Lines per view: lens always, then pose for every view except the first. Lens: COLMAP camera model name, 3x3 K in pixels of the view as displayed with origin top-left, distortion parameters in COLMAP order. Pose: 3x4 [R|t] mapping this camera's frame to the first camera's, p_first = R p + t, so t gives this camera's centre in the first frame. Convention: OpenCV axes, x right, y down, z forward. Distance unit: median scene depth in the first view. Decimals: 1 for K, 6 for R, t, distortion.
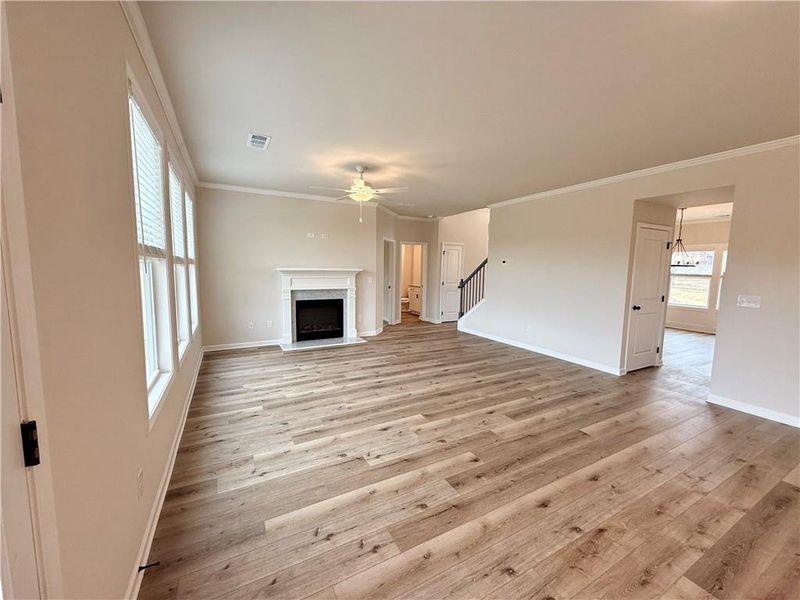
lens RADIAL K [[316.2, 0, 396.3], [0, 316.2, 303.9], [0, 0, 1]] dist [0.001074, 0.000029]
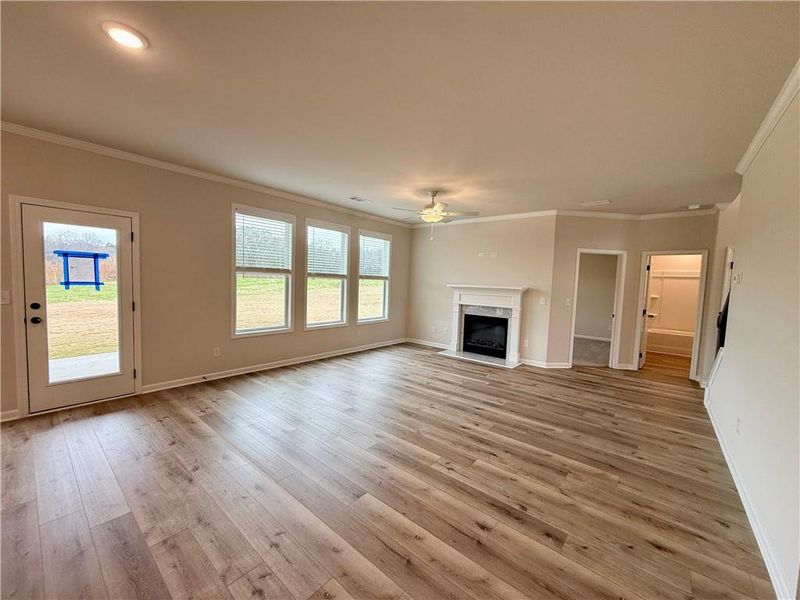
lens RADIAL K [[316.2, 0, 398.0], [0, 316.2, 299.7], [0, 0, 1]] dist [0.001074, 0.000029]
pose [[0.375360, 0.053626, -0.925326, 0.775222], [-0.137942, 0.990439, 0.001444, -0.036647], [0.916557, 0.127099, 0.379169, 0.445748]]
